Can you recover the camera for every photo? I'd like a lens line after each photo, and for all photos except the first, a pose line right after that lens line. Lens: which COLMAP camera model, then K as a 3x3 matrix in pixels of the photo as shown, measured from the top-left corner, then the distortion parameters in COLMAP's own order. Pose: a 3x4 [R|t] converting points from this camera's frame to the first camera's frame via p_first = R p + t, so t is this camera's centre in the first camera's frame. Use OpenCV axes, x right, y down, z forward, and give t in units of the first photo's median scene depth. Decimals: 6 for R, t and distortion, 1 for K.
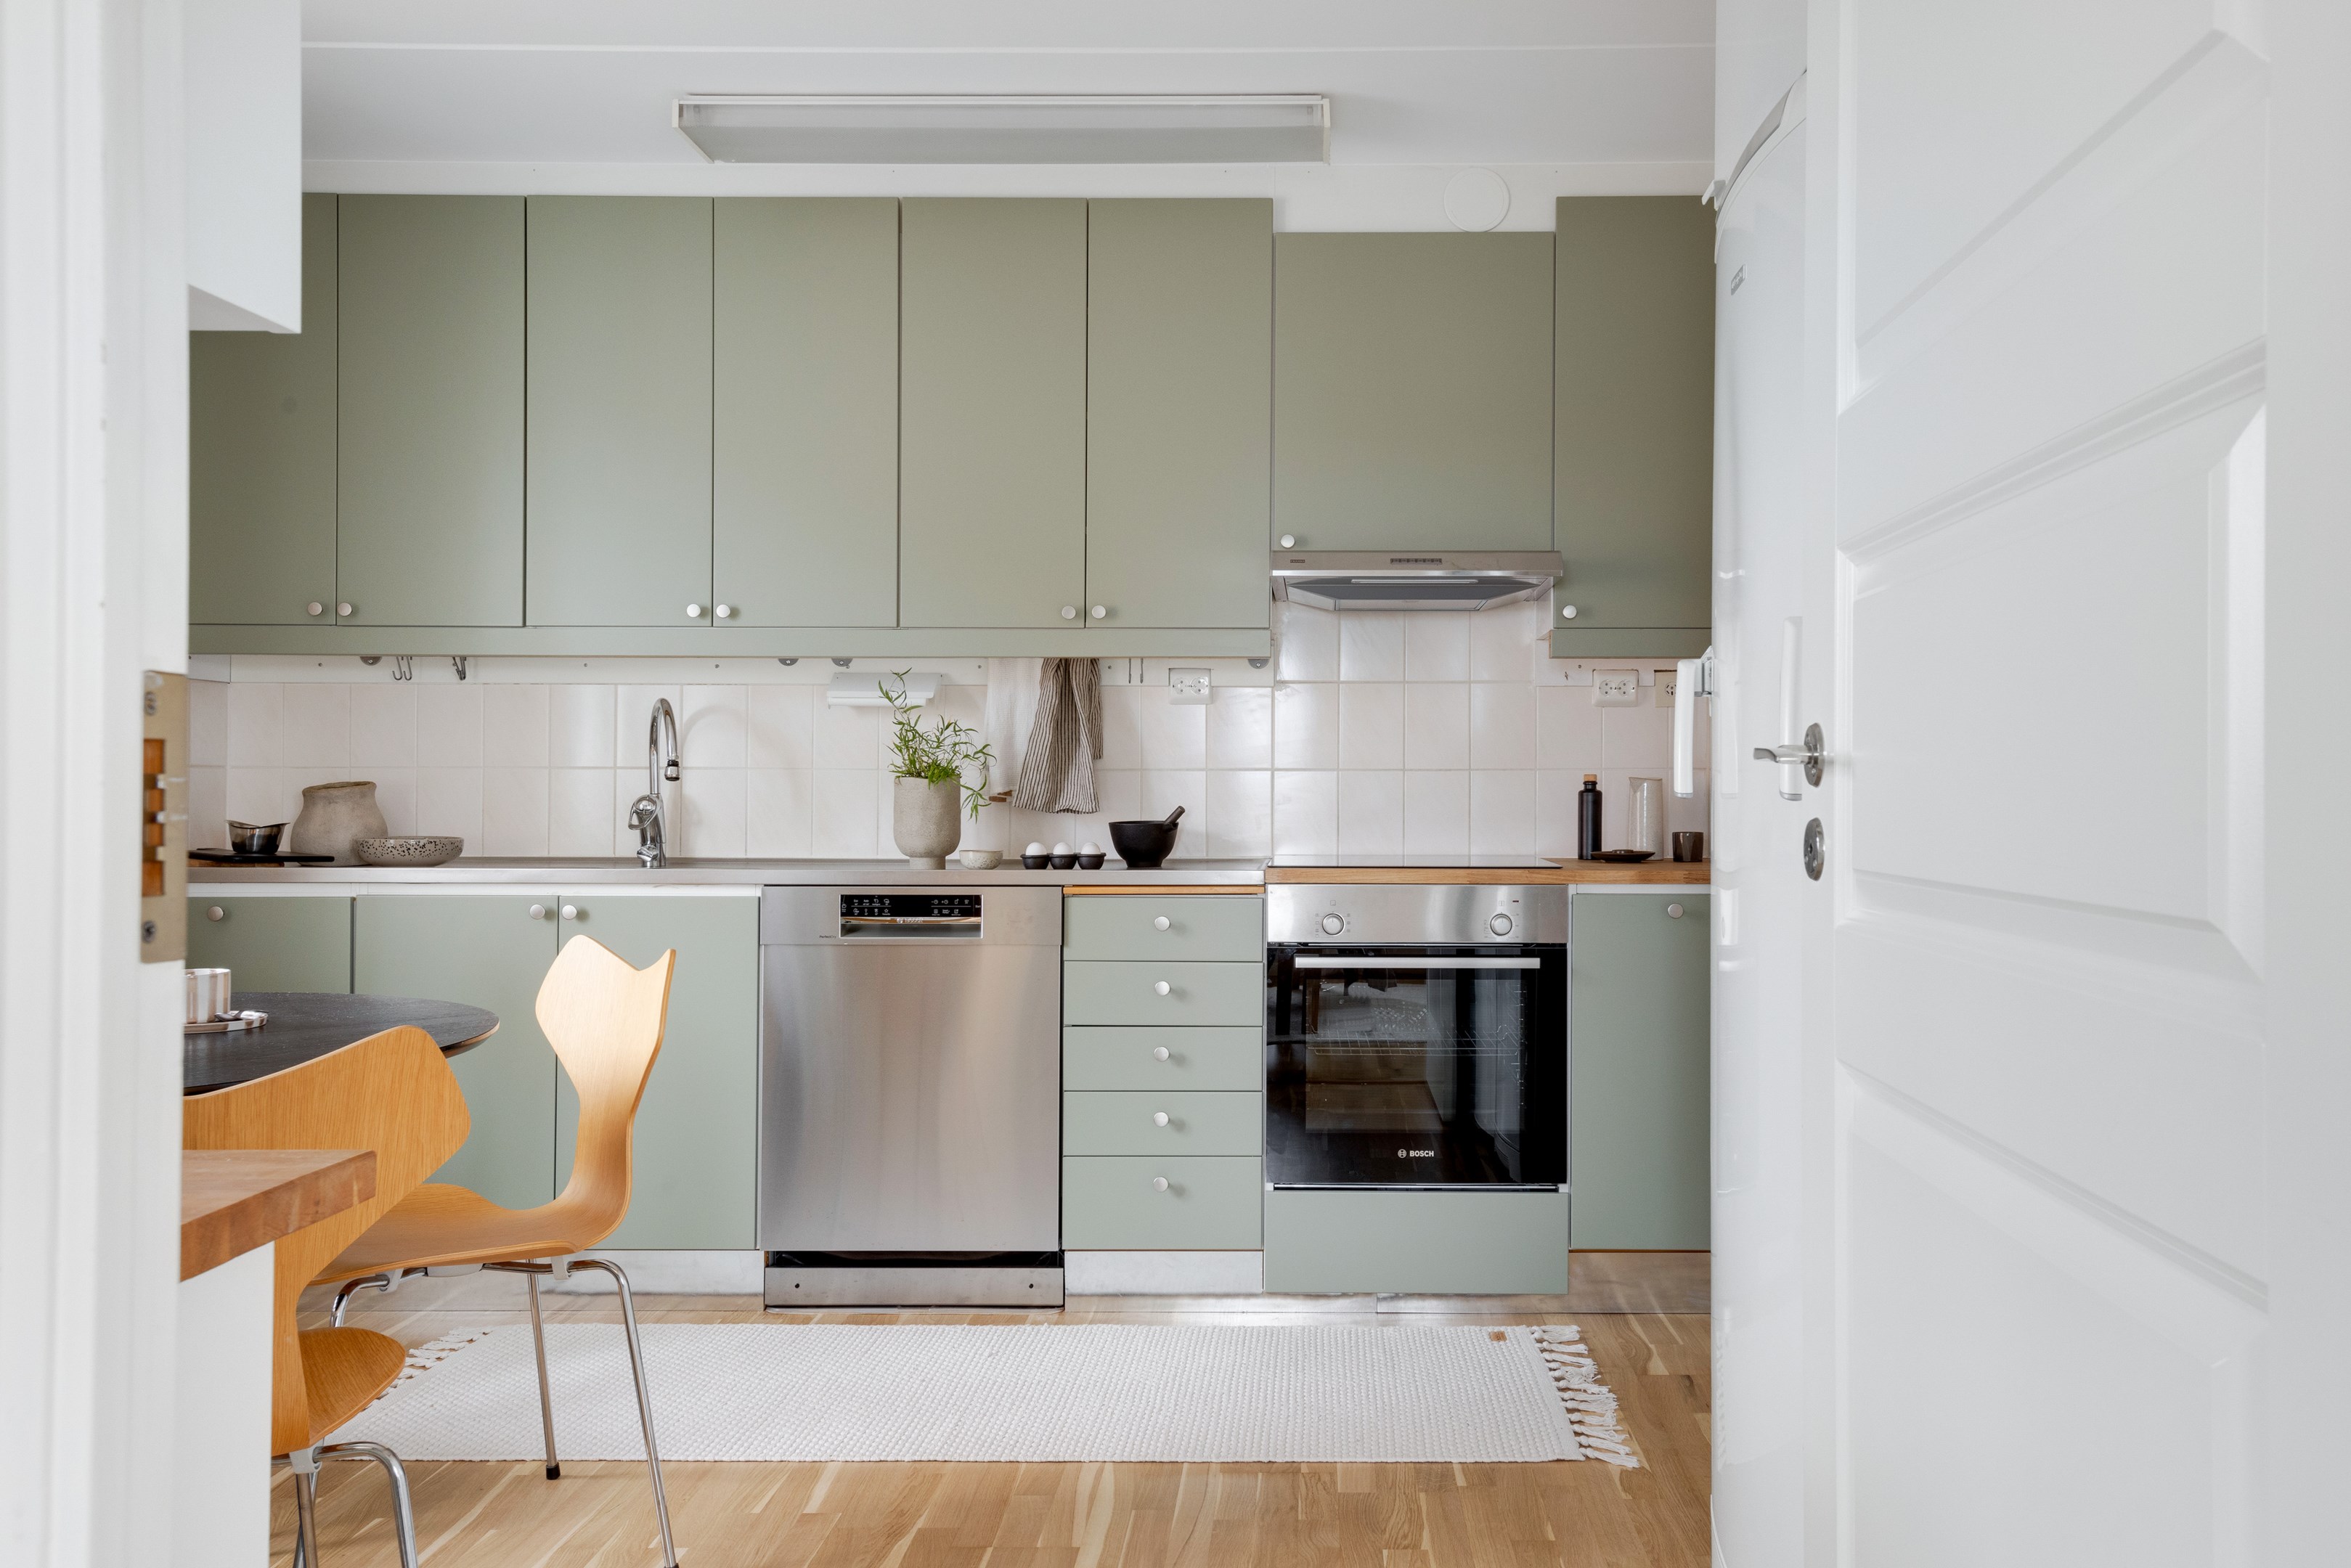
lens RADIAL K [[1670.3, 0, 1252.9], [0, 1670.3, 747.5], [0, 0, 1]] dist [0.043748, -0.011136]
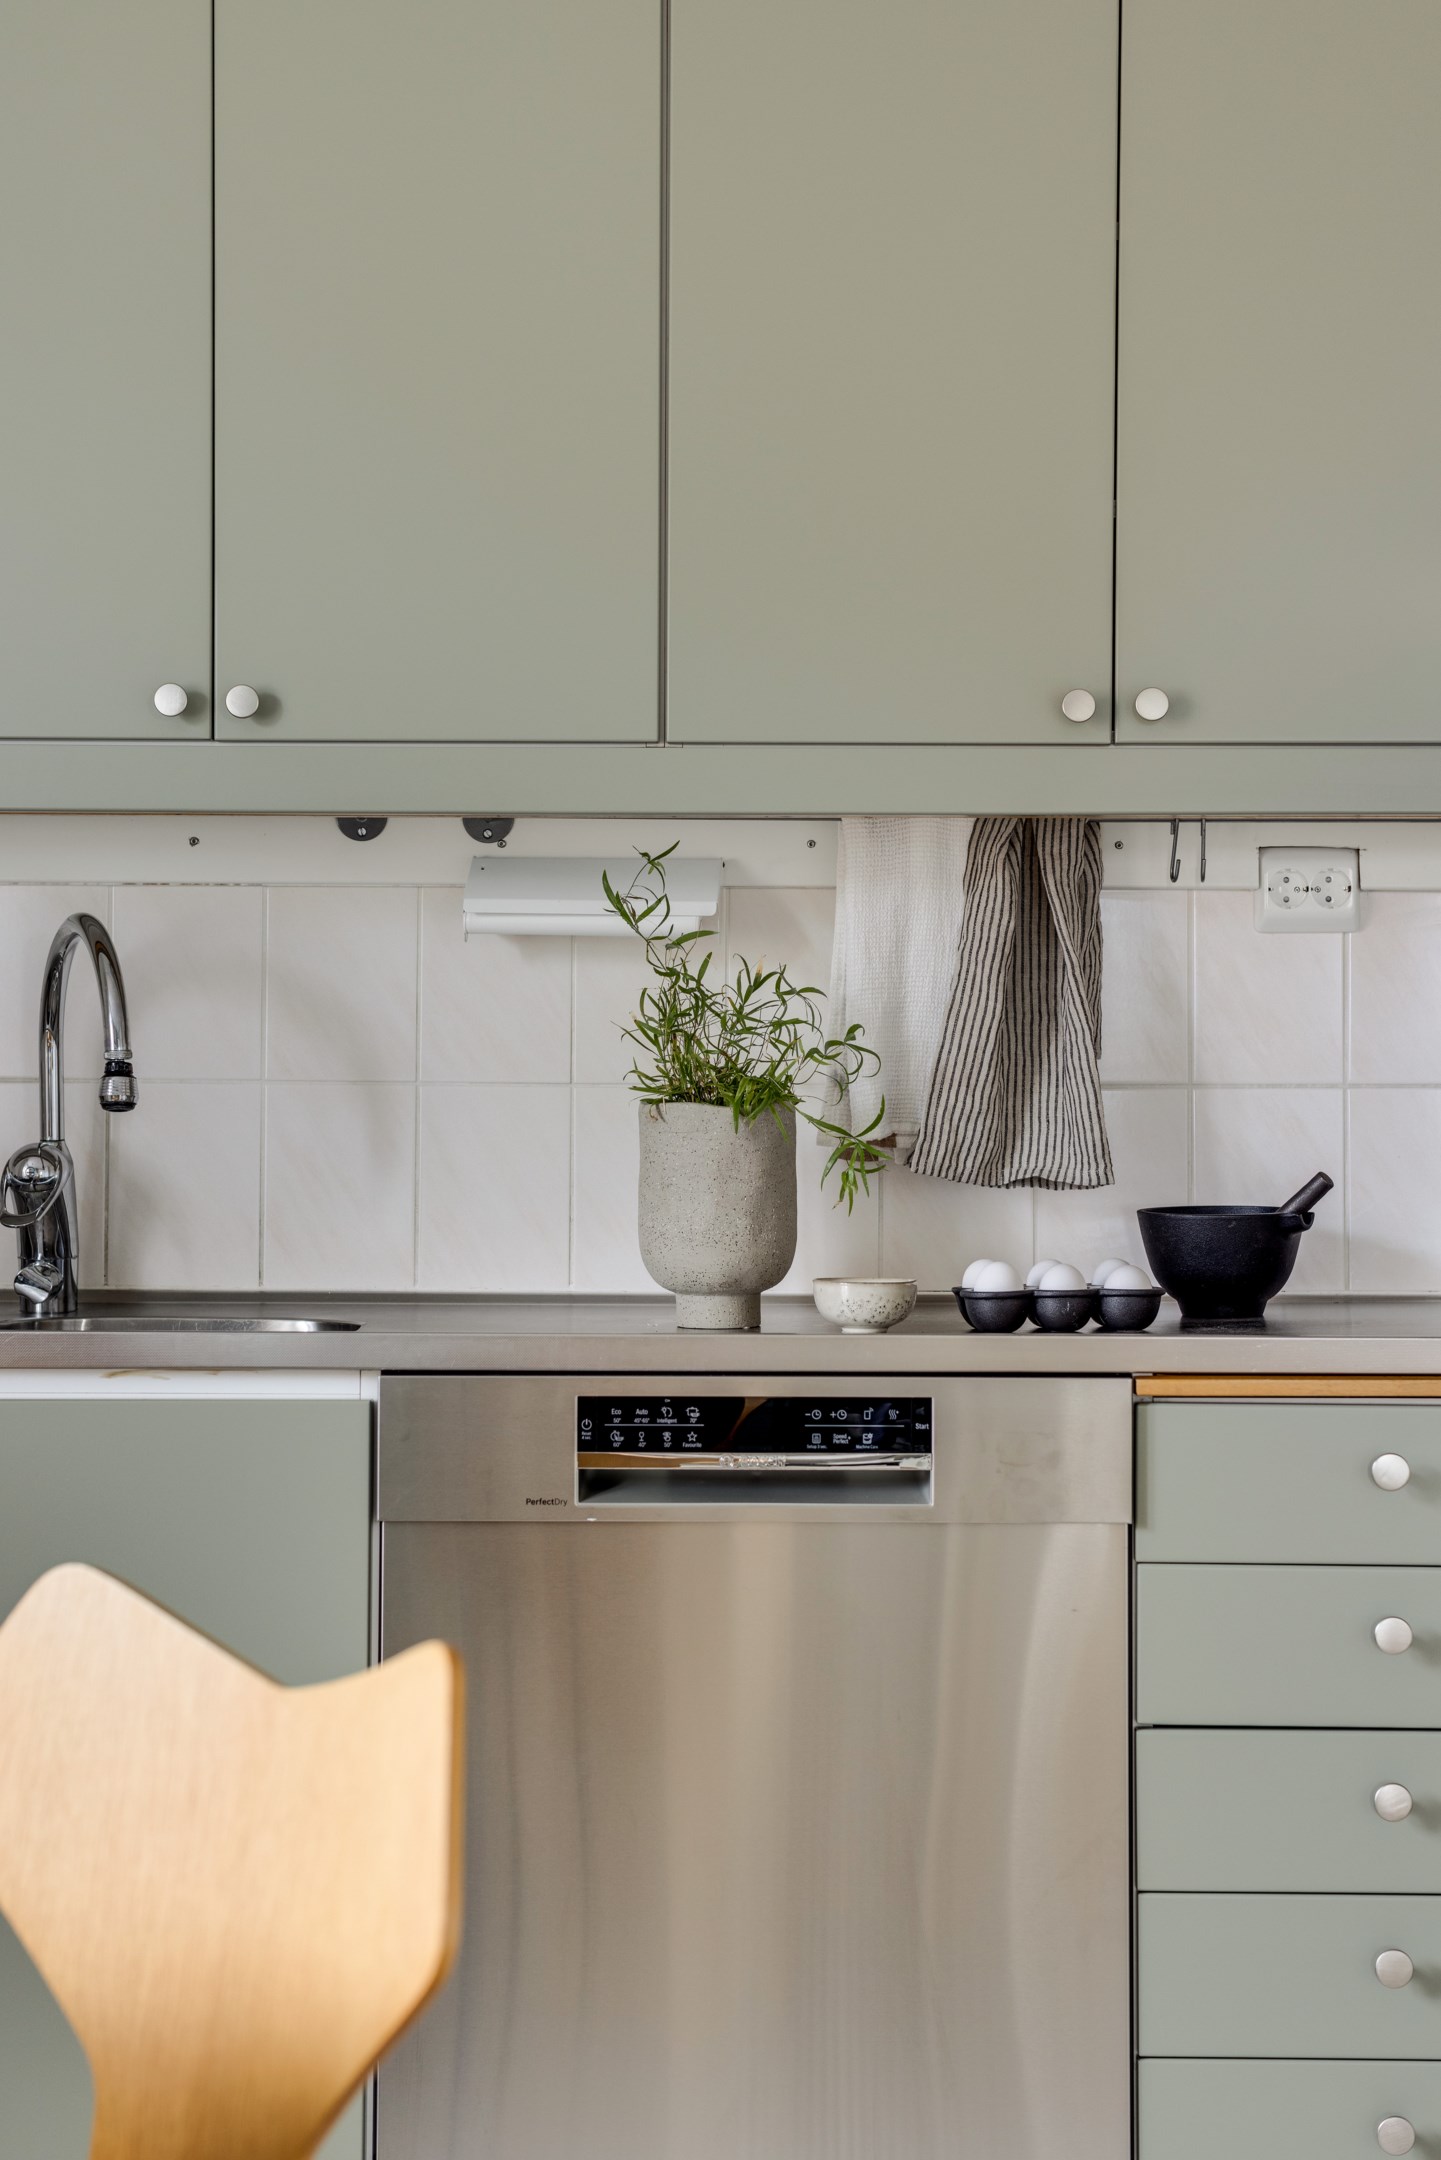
lens RADIAL K [[3007.2, 0, 835.3], [0, 3007.2, 1042.5], [0, 0, 1]] dist [0.106517, 0.000000]
pose [[0.999992, 0.001605, 0.003633, -0.169128], [-0.001612, 0.999997, 0.001844, 0.001221], [-0.003631, -0.001850, 0.999992, 0.249070]]
